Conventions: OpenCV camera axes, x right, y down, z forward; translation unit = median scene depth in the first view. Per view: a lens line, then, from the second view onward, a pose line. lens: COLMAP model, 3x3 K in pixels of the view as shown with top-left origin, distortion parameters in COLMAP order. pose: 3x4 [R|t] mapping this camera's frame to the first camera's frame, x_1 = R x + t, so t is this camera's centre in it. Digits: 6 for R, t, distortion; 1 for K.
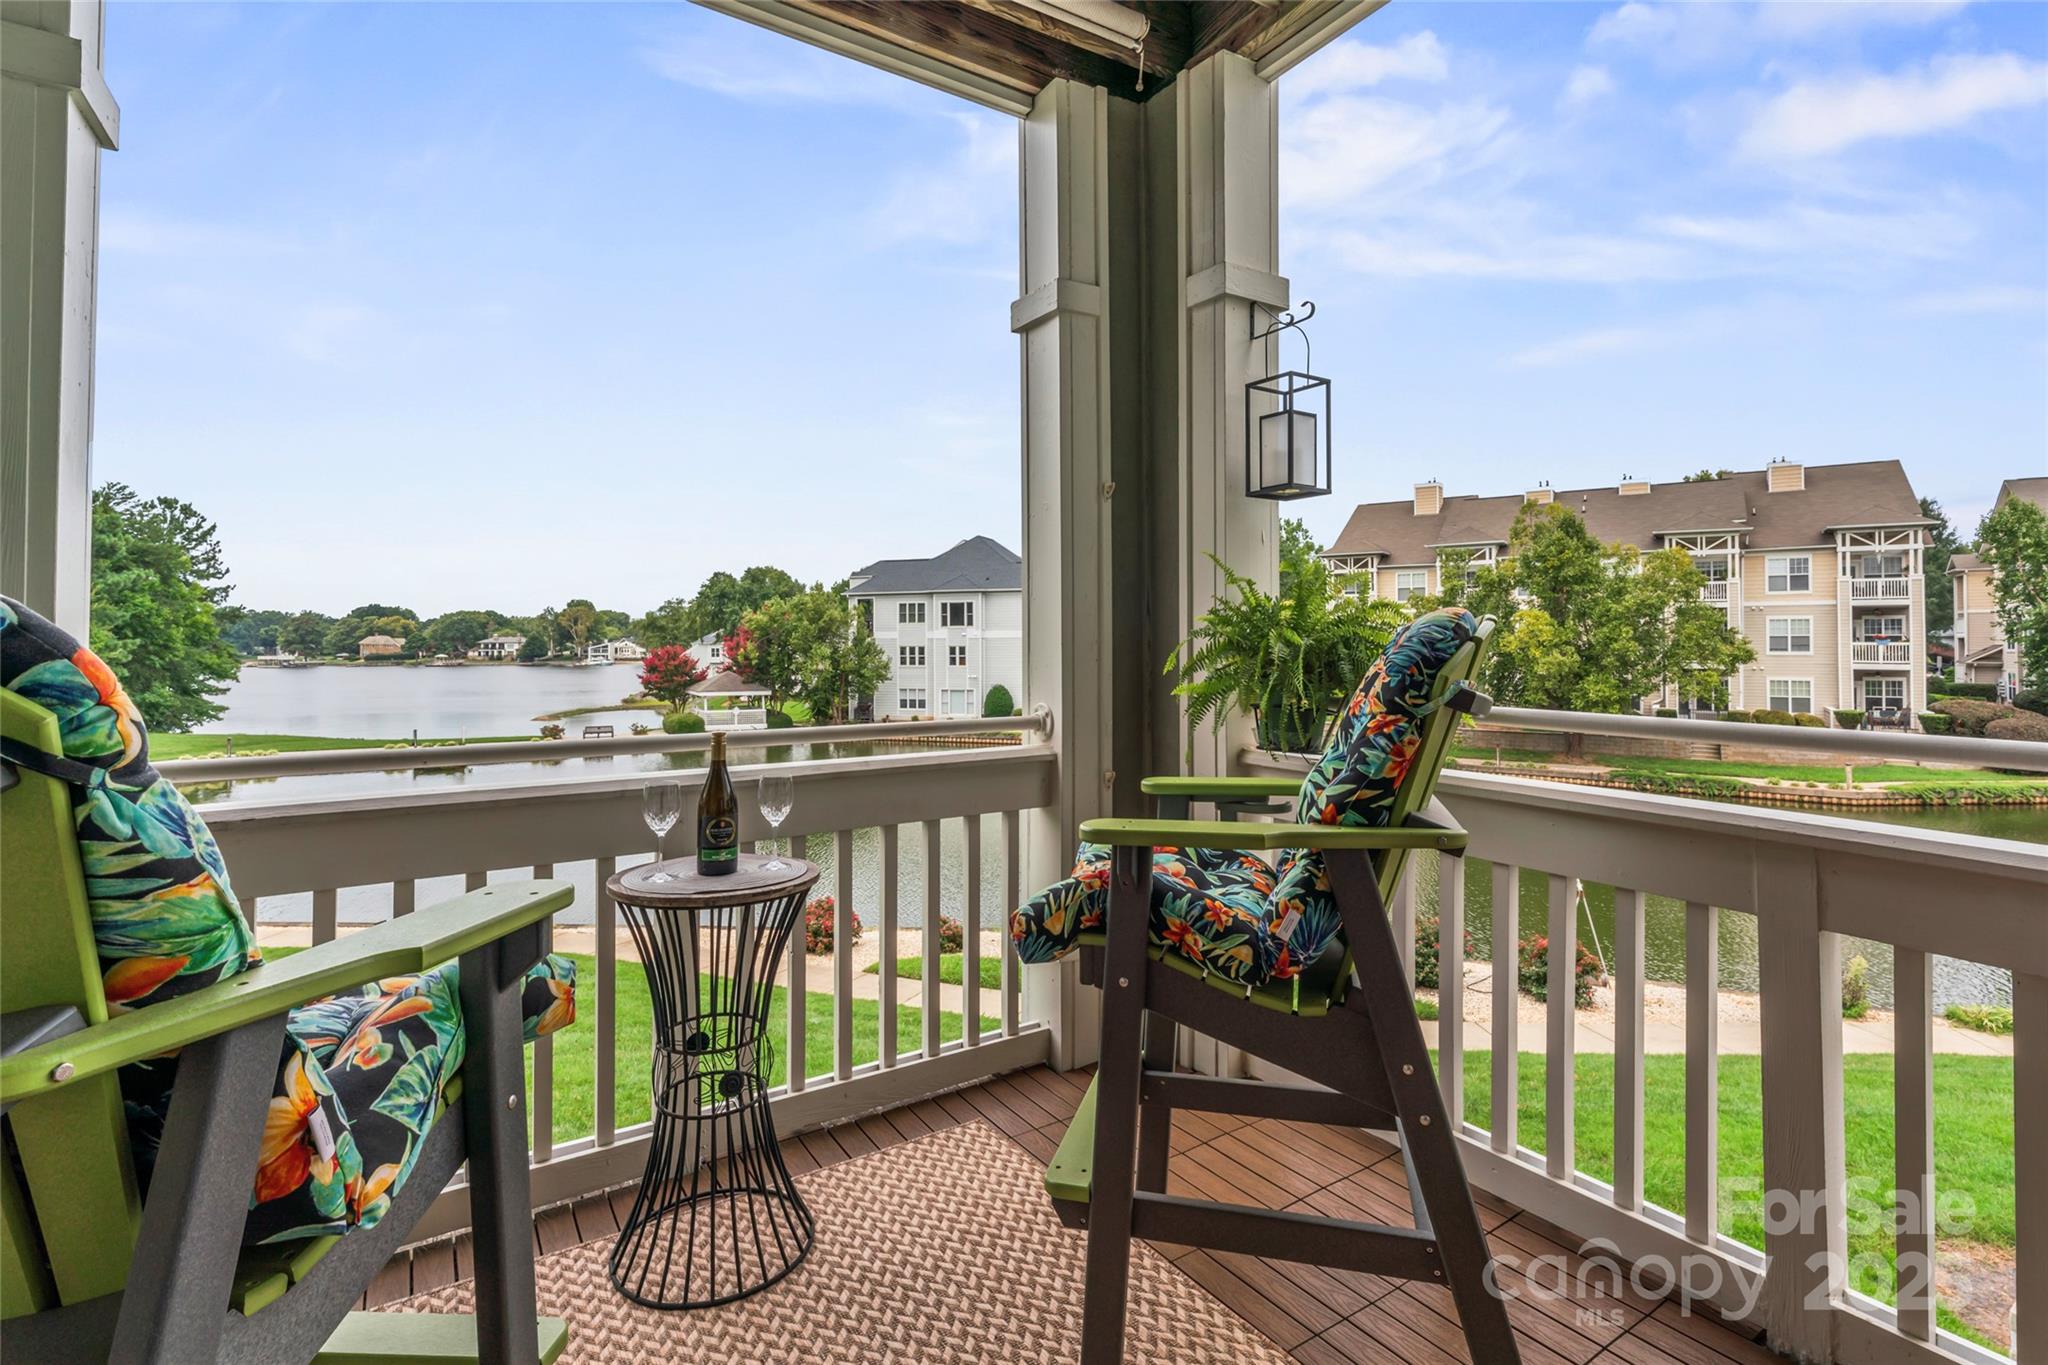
lens RADIAL K [[961.9, 0, 1019.9], [0, 961.9, 621.8], [0, 0, 1]] dist [-0.000973, -0.000196]
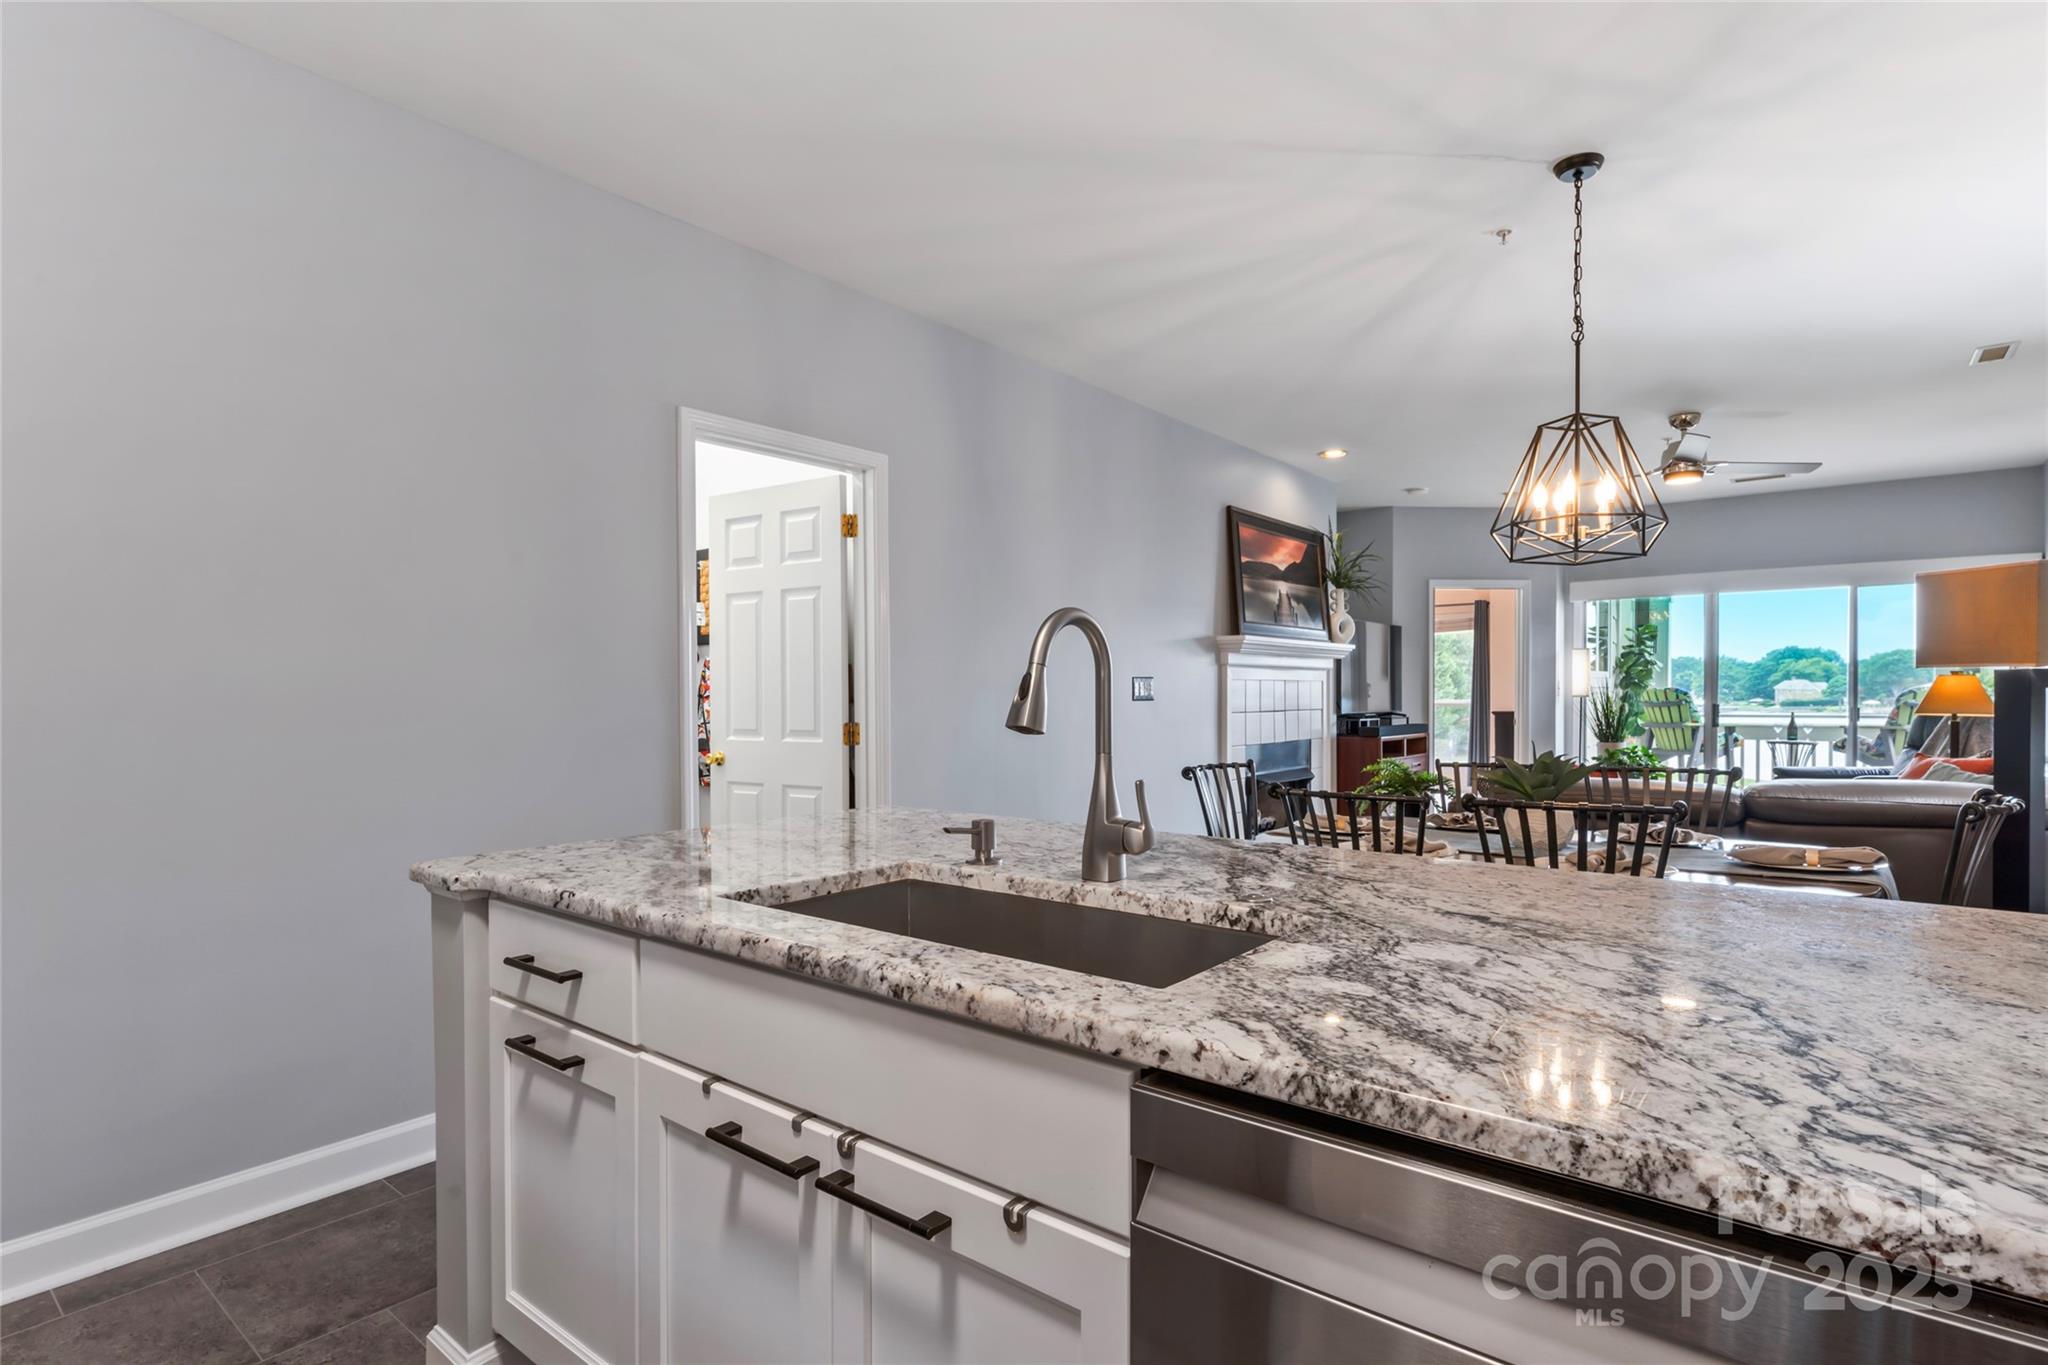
lens RADIAL K [[1016.7, 0, 1027.2], [0, 1016.7, 707.6], [0, 0, 1]] dist [0.003074, 0.000831]
pose [[0.329058, 0.015559, -0.944182, 0.088033], [0.023556, 0.999418, 0.024678, -0.003276], [0.944016, -0.030362, 0.328500, -0.116269]]
